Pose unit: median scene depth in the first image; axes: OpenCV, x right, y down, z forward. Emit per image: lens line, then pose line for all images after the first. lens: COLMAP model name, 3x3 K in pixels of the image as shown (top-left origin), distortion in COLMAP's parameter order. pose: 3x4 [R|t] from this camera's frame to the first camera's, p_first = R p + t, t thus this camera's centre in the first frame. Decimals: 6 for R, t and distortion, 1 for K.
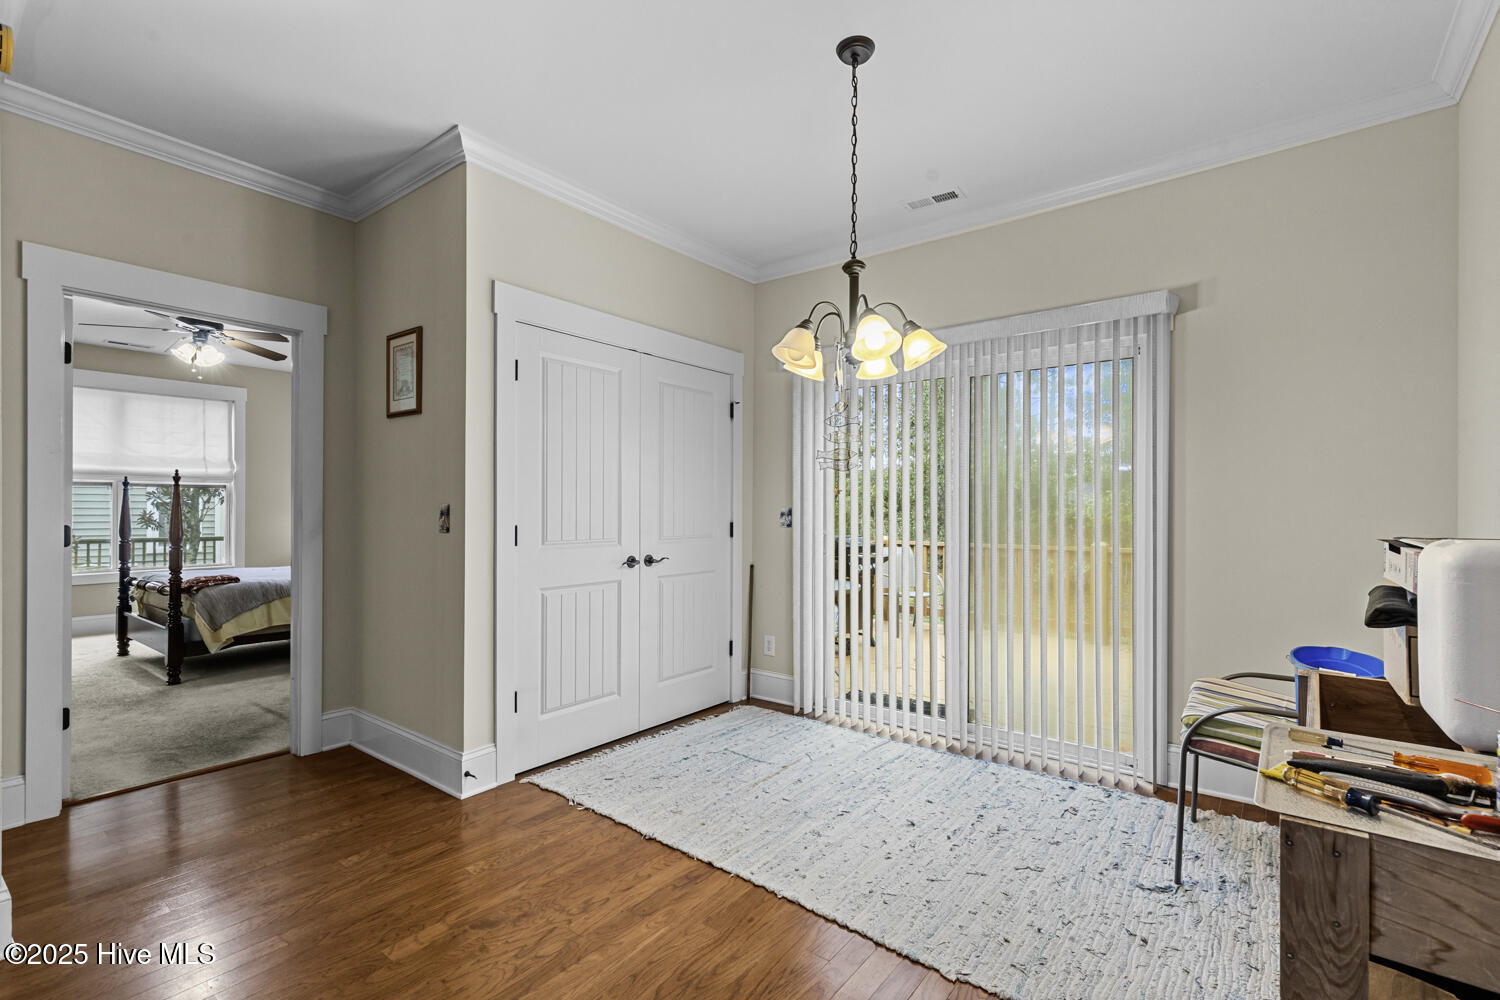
lens RADIAL K [[678.4, 0, 748.6], [0, 678.4, 511.8], [0, 0, 1]] dist [0.002317, 0.000055]
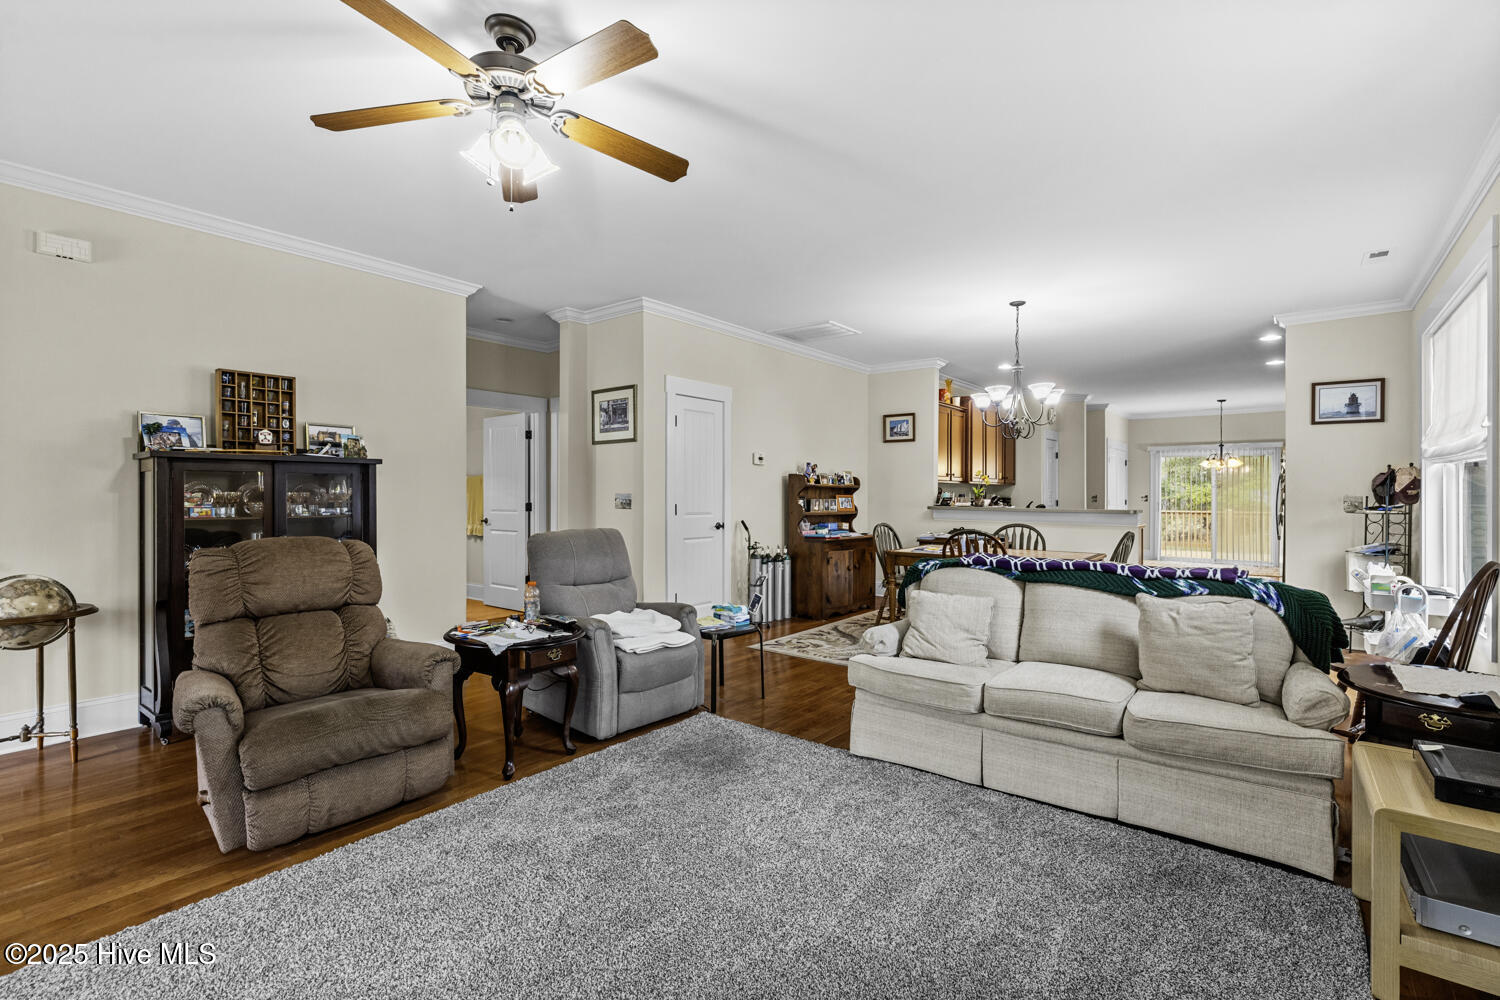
lens RADIAL K [[670.2, 0, 765.7], [0, 670.2, 499.2], [0, 0, 1]] dist [-0.001244, -0.000491]
pose [[0.999934, -0.001445, 0.011414, -2.295691], [0.001372, 0.999979, 0.006383, -0.013917], [-0.011423, -0.006367, 0.999914, -2.716754]]
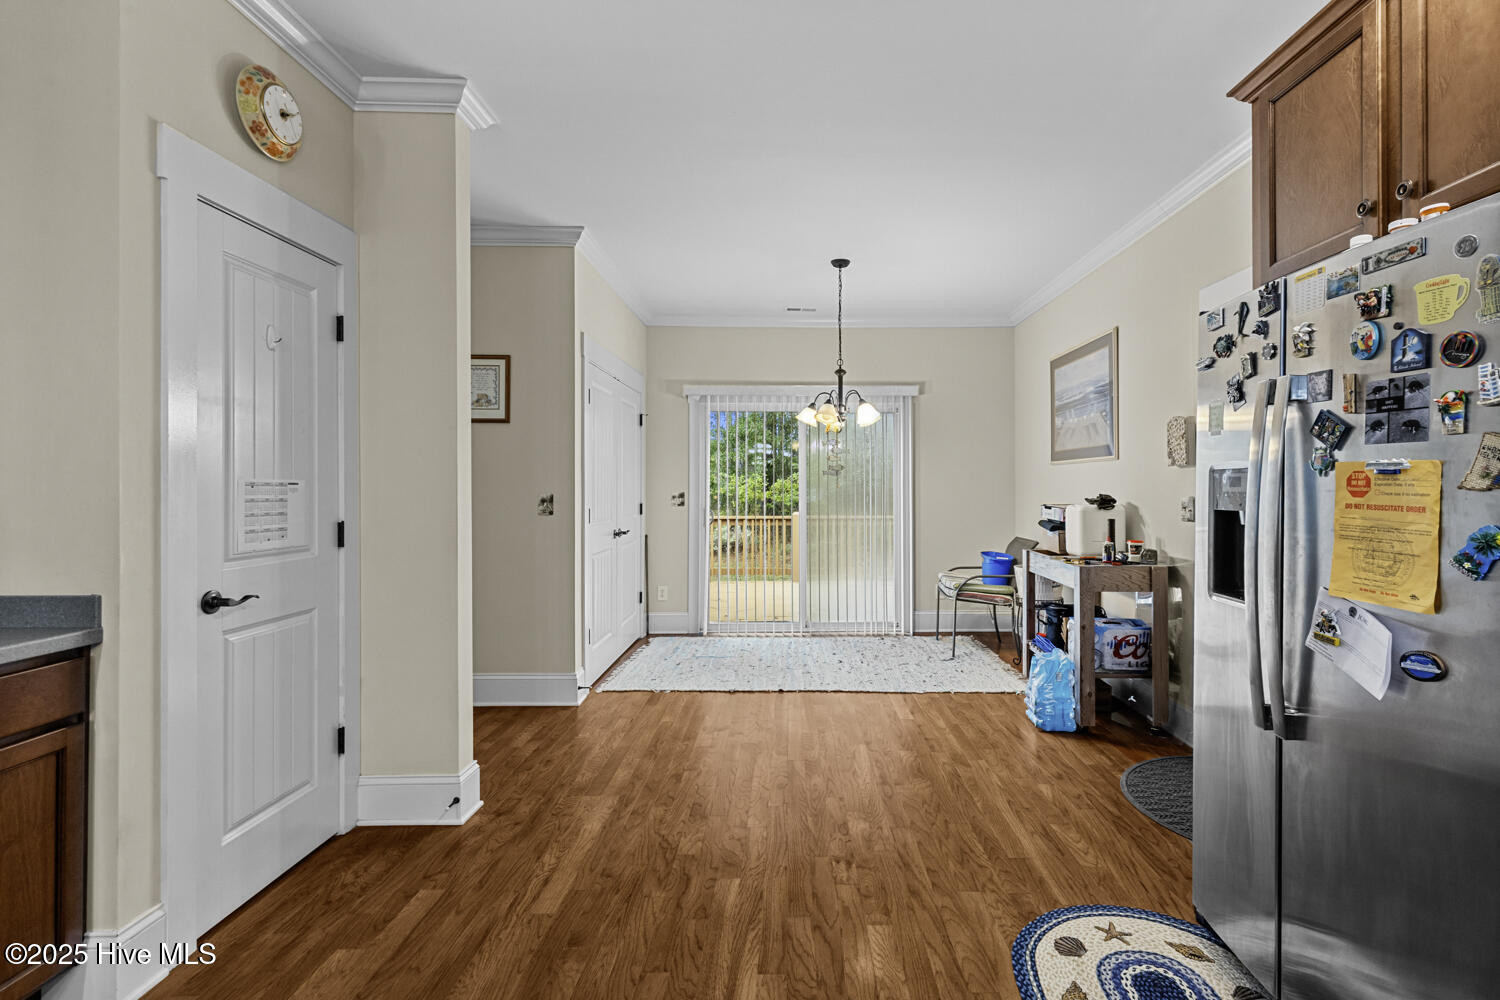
lens RADIAL K [[713.2, 0, 784.2], [0, 713.2, 484.5], [0, 0, 1]] dist [-0.001105, -0.000180]
pose [[0.784802, -0.001036, 0.619746, -0.928841], [0.003617, 0.999989, -0.002909, -0.023142], [-0.619736, 0.004525, 0.784797, -0.384368]]
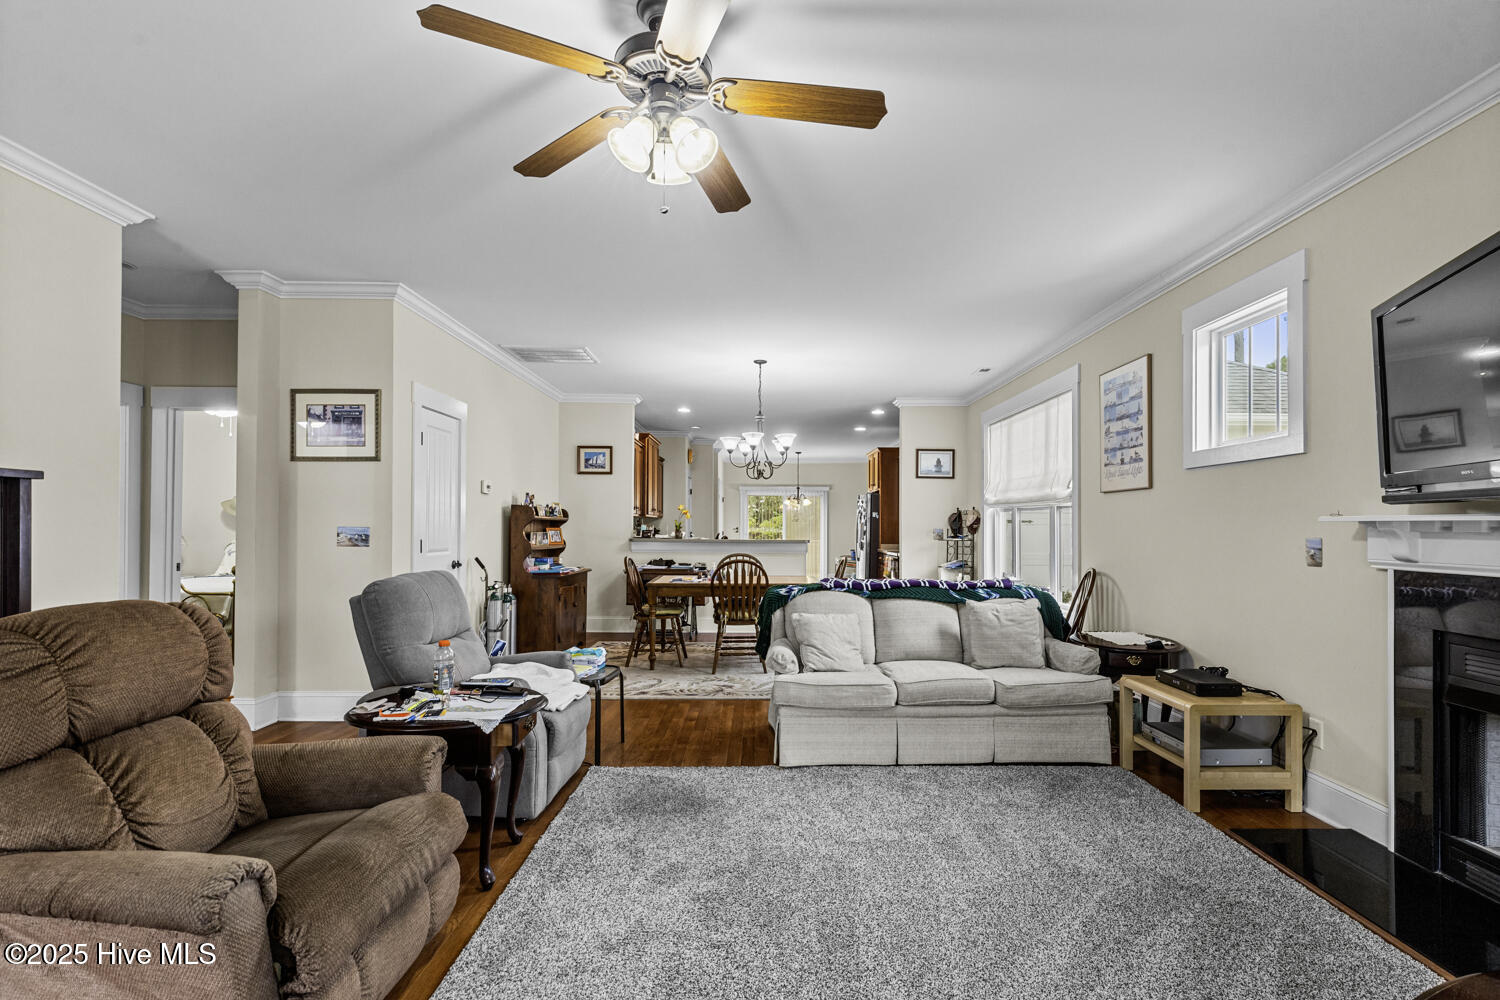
lens RADIAL K [[676.4, 0, 771.1], [0, 676.4, 521.2], [0, 0, 1]] dist [0.002003, -0.000097]
pose [[0.773722, 0.004453, 0.633510, -2.828865], [0.000062, 0.999975, -0.007104, -0.018886], [-0.633525, 0.005536, 0.773702, -2.574787]]
